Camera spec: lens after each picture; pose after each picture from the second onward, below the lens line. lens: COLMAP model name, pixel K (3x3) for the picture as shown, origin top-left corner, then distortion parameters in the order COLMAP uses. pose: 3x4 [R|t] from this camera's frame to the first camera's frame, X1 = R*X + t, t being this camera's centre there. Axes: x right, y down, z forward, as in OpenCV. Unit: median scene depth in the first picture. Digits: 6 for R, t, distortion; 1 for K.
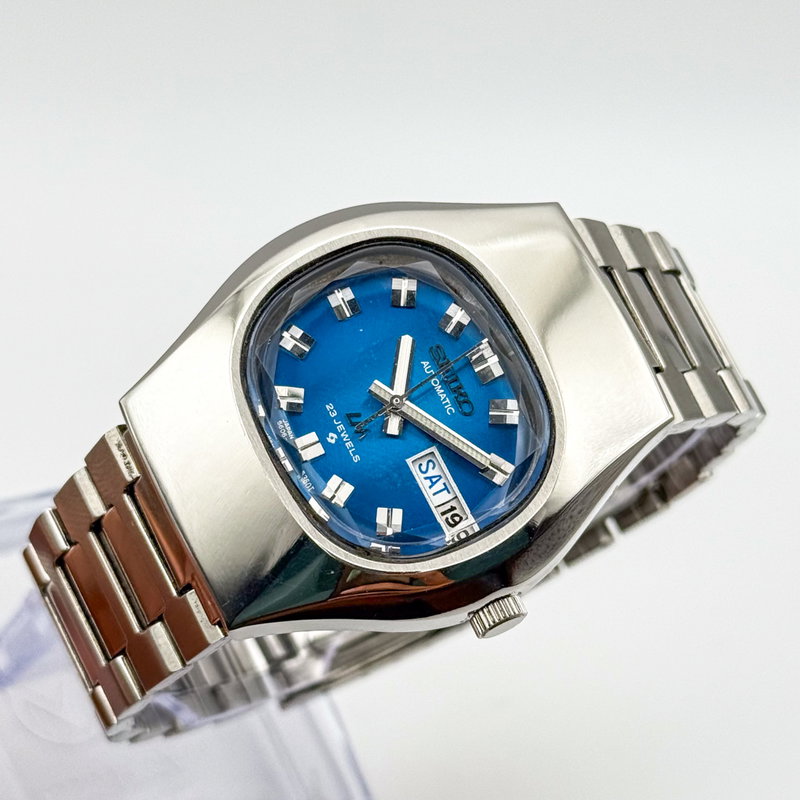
lens RADIAL K [[2305.5, 0, 399.0], [0, 2305.5, 400.3], [0, 0, 1]] dist [0.107329, 0.000000]
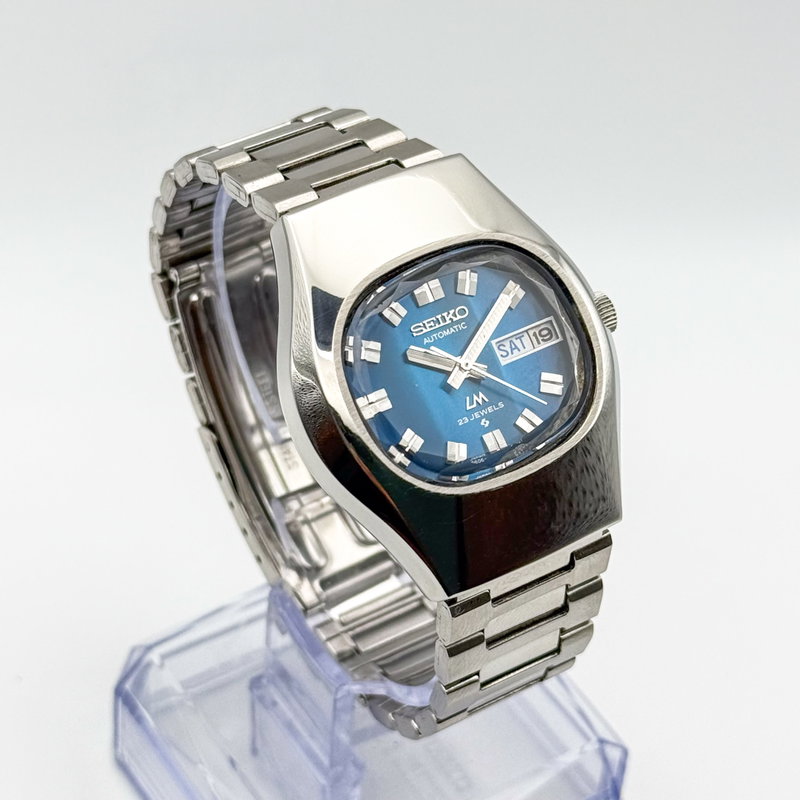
lens RADIAL K [[2305.5, 0, 398.7], [0, 2305.5, 400.0], [0, 0, 1]] dist [0.107329, 0.000000]
pose [[0.015518, -0.973485, 0.228225, -0.294182], [0.777710, 0.155210, 0.609161, -0.757586], [-0.628432, 0.168040, 0.759497, 0.107517]]
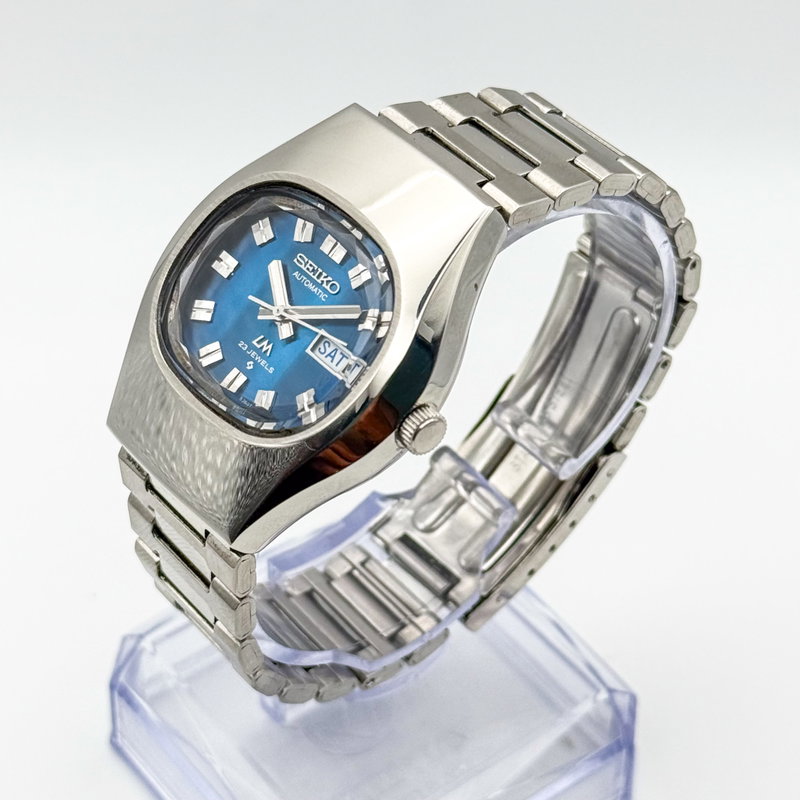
lens RADIAL K [[2305.5, 0, 401.4], [0, 2305.5, 405.7], [0, 0, 1]] dist [0.107329, 0.000000]
pose [[0.822083, -0.474106, -0.315283, 0.399891], [0.423637, 0.879299, -0.217633, 0.326339], [0.380409, 0.045347, 0.923706, -0.067043]]
